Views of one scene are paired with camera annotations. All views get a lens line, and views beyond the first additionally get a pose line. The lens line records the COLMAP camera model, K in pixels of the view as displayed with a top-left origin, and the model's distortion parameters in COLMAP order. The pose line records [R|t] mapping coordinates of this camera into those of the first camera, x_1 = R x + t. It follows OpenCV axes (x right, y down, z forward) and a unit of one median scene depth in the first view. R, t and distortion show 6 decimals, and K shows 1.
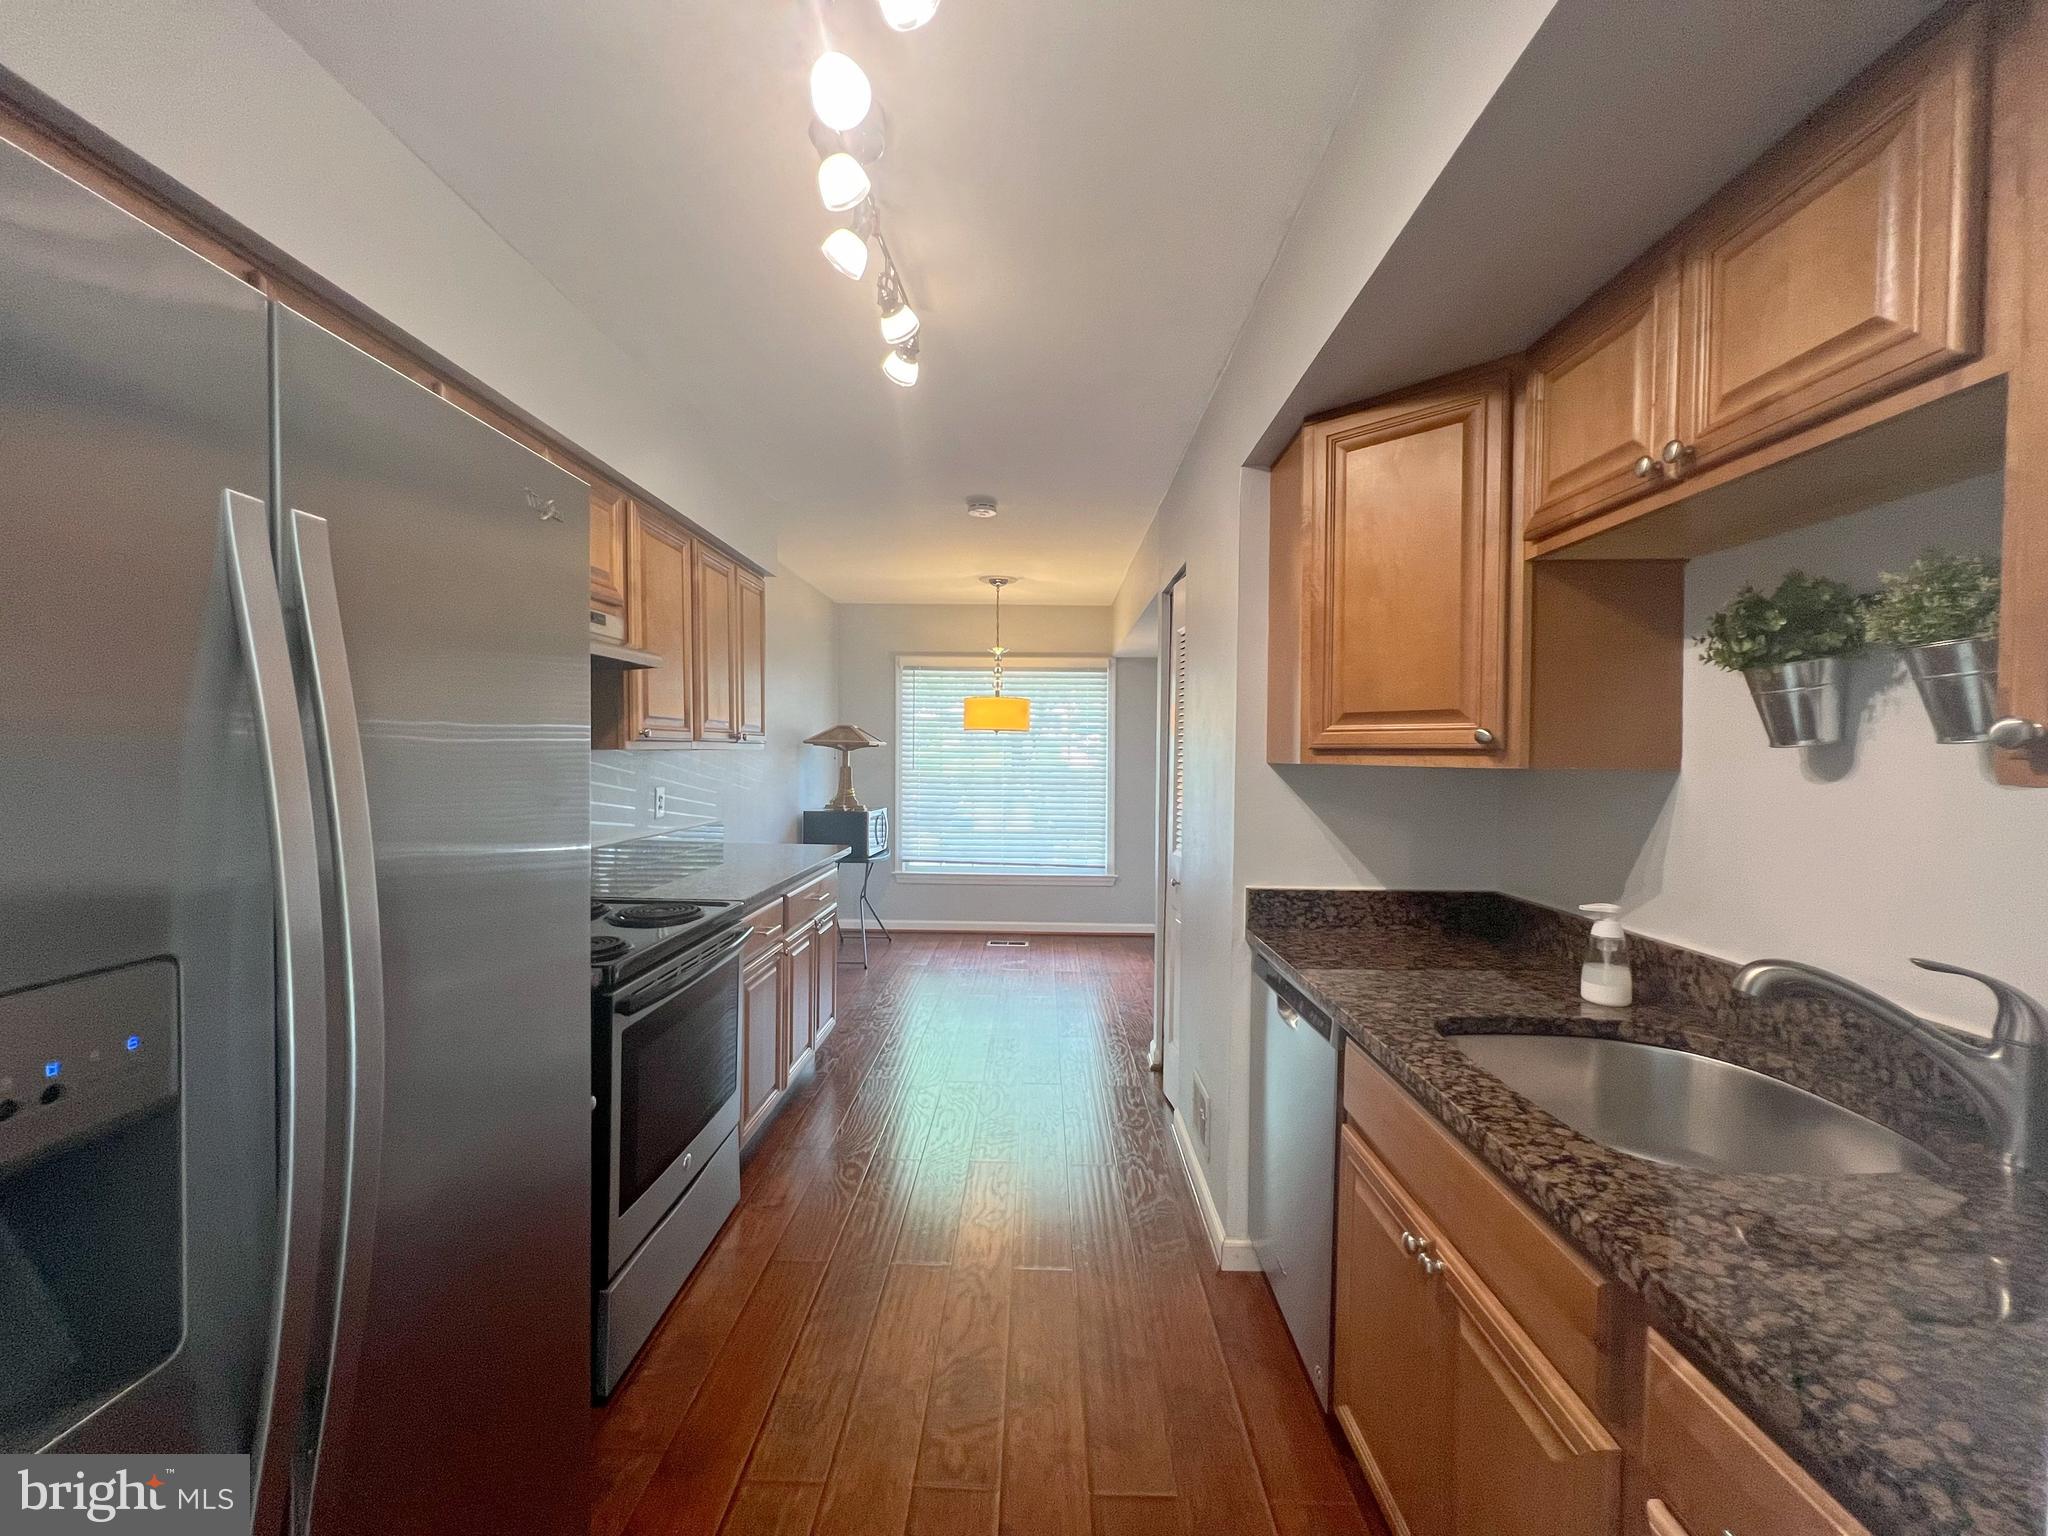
lens RADIAL K [[823.8, 0, 1024.0], [0, 823.8, 768.0], [0, 0, 1]] dist [-0.000817, 0.000321]
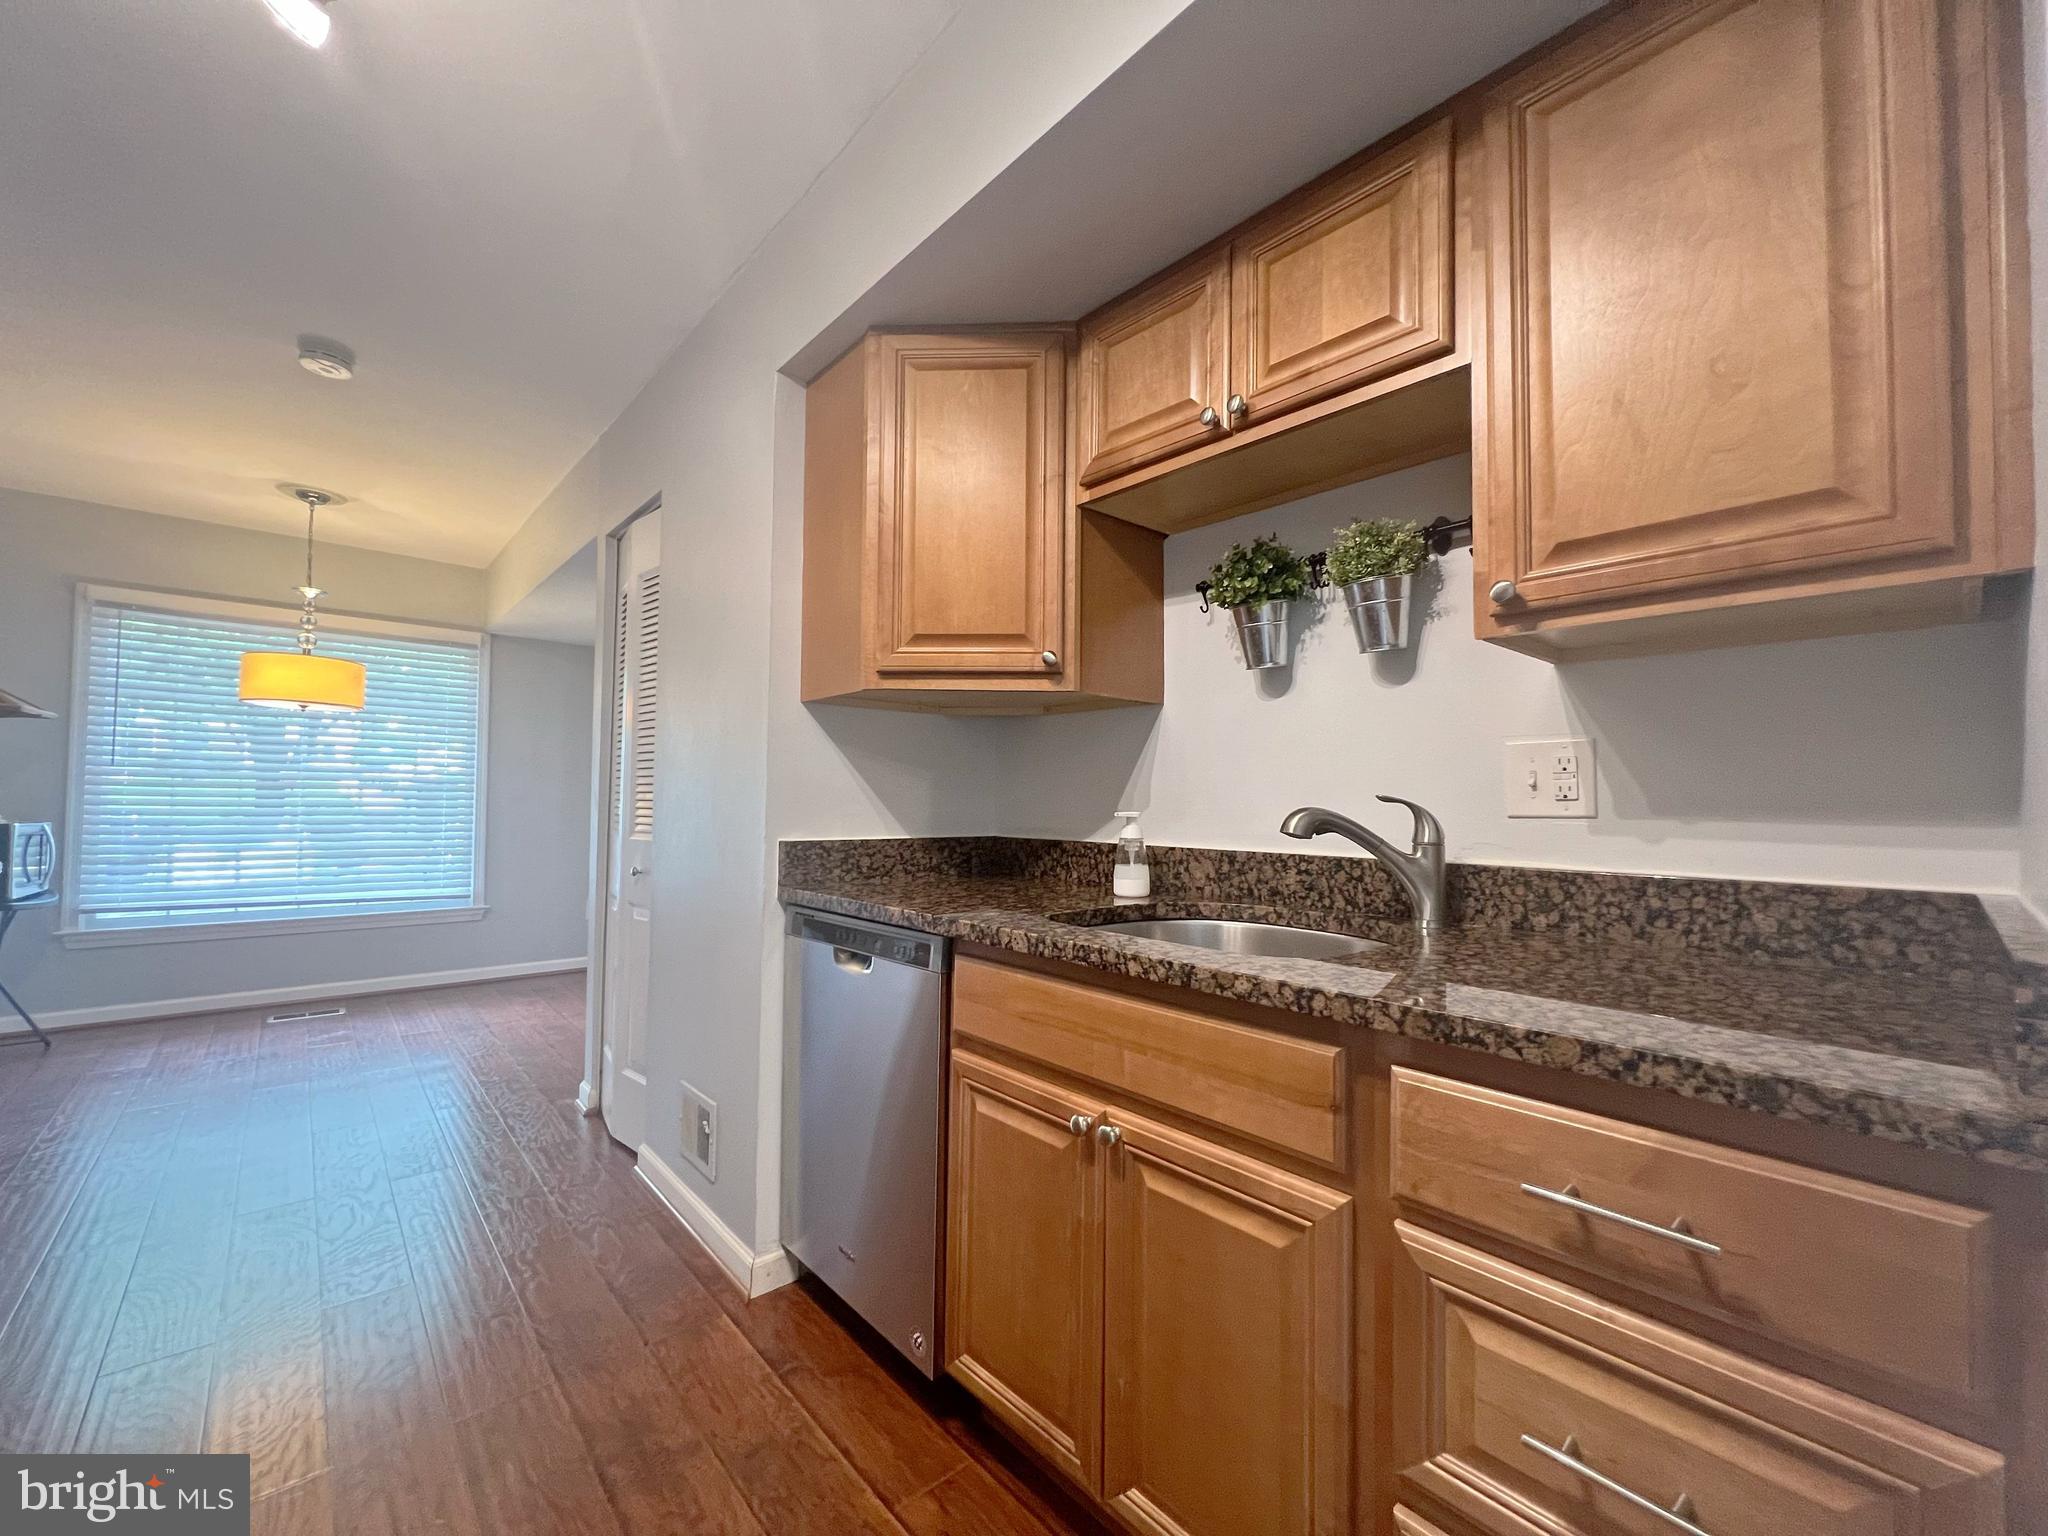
lens RADIAL K [[824.5, 0, 1021.4], [0, 824.5, 771.1], [0, 0, 1]] dist [-0.001220, 0.000142]
pose [[0.734313, 0.023649, 0.678399, -0.201710], [0.008914, 0.998971, -0.044473, 0.161644], [-0.678752, 0.038705, 0.733347, 0.252409]]
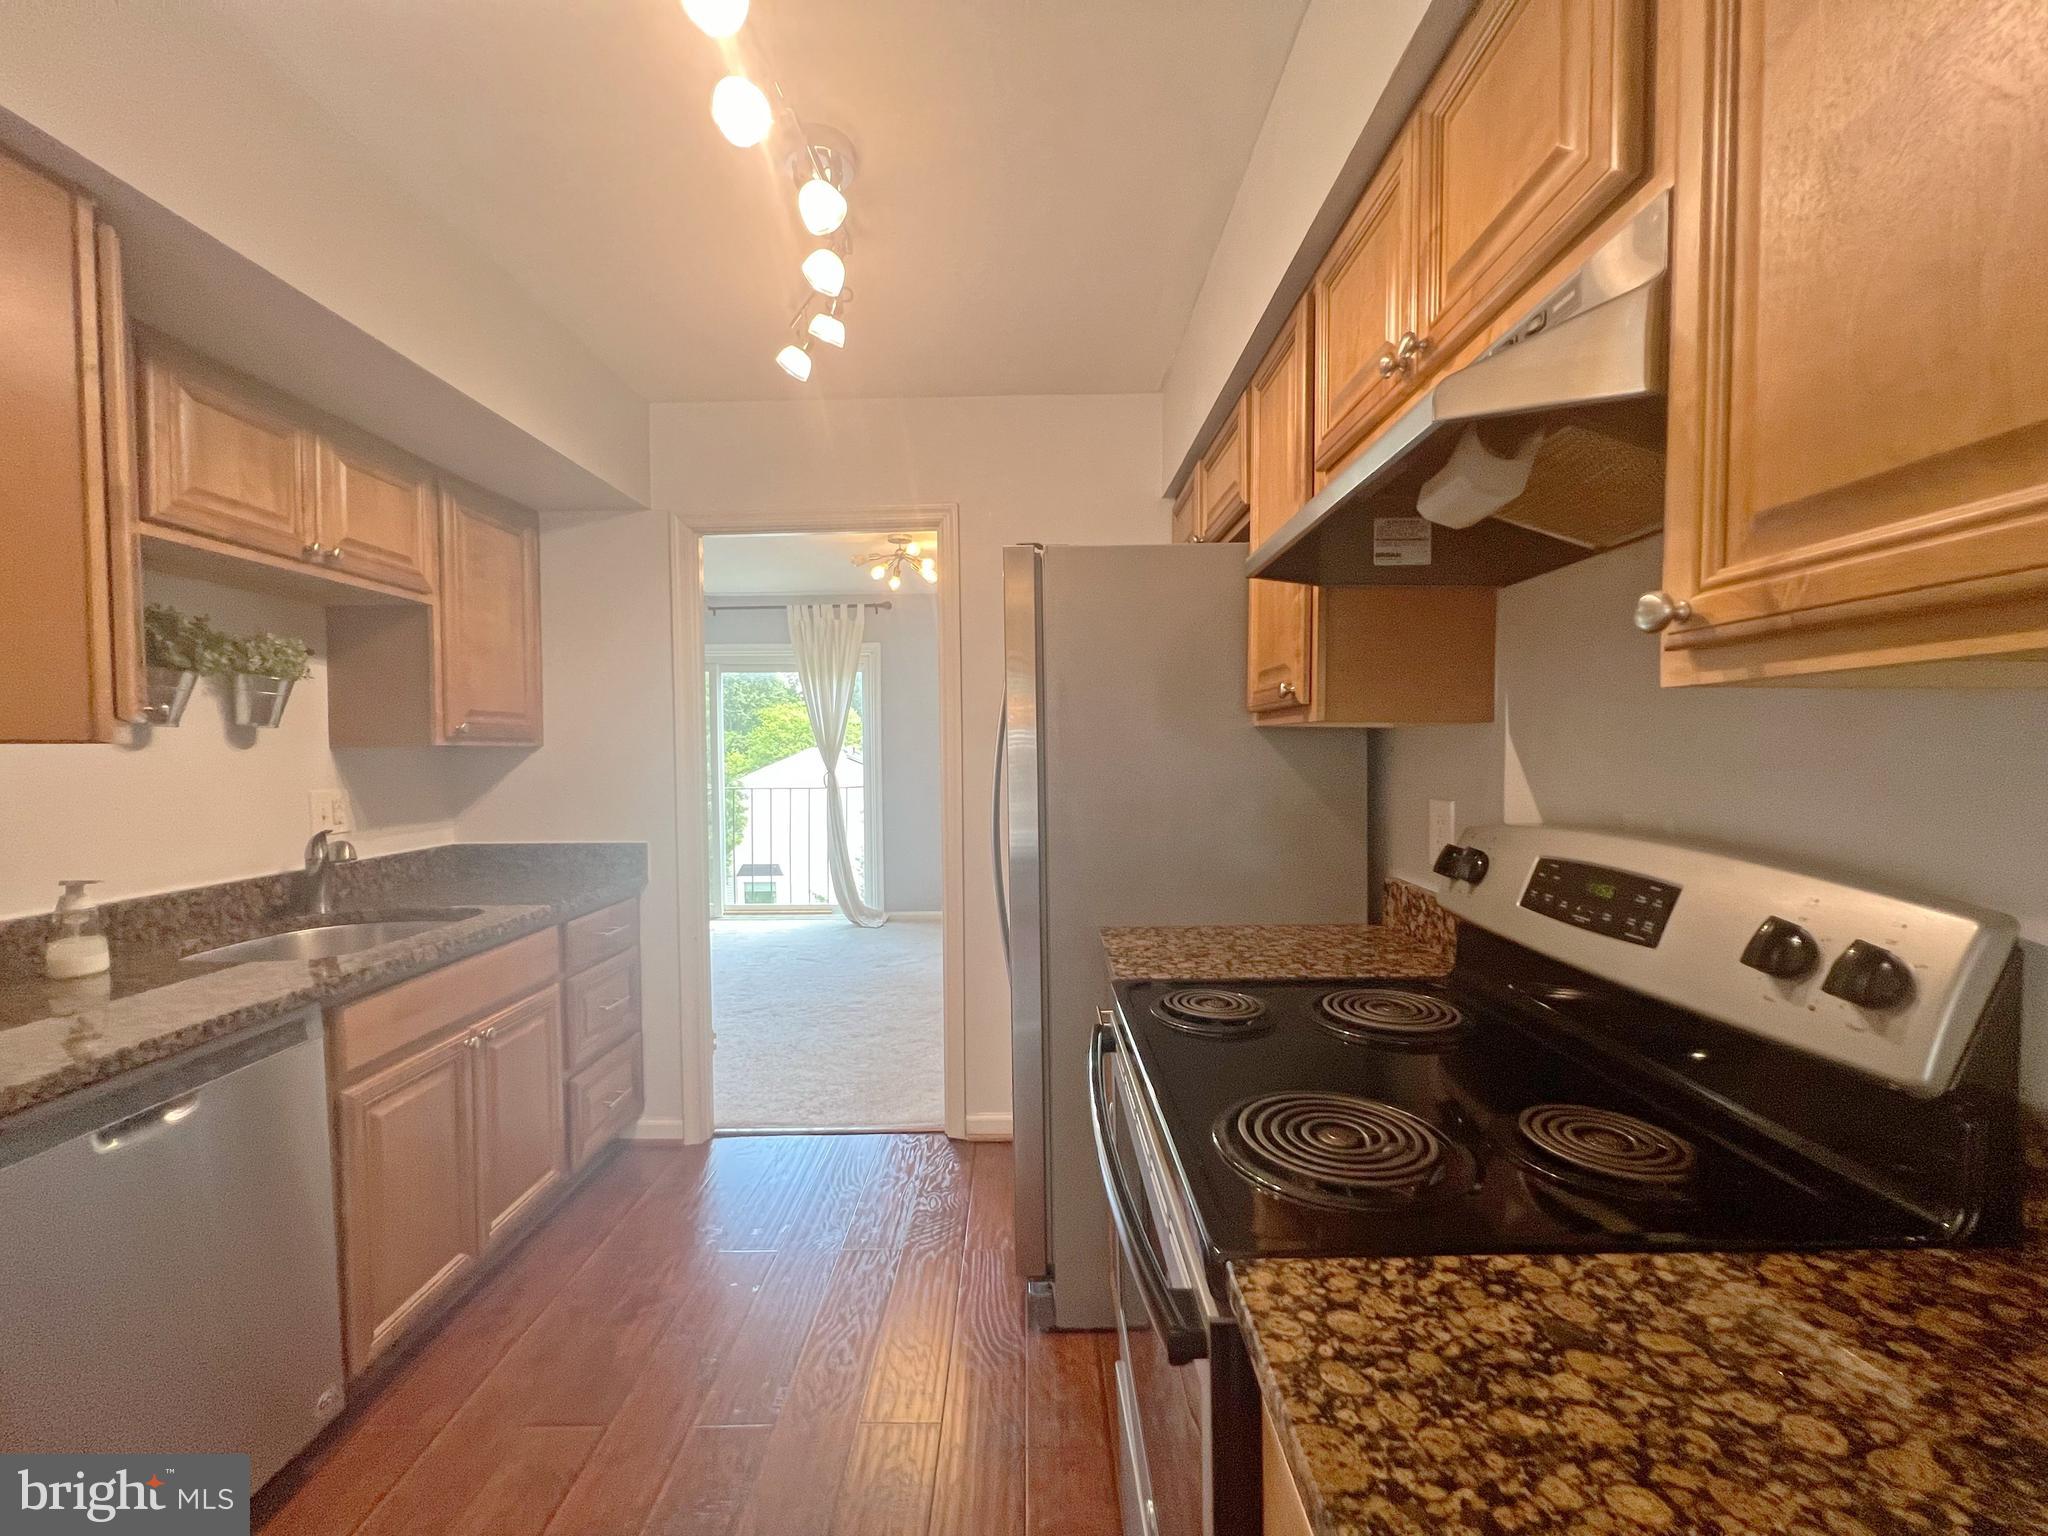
lens RADIAL K [[824.5, 0, 1021.4], [0, 824.5, 771.1], [0, 0, 1]] dist [-0.001220, 0.000142]
pose [[-0.999882, -0.001311, -0.015303, -0.446005], [-0.002053, 0.998818, 0.048569, -0.018779], [0.015221, 0.048595, -0.998703, 2.060589]]
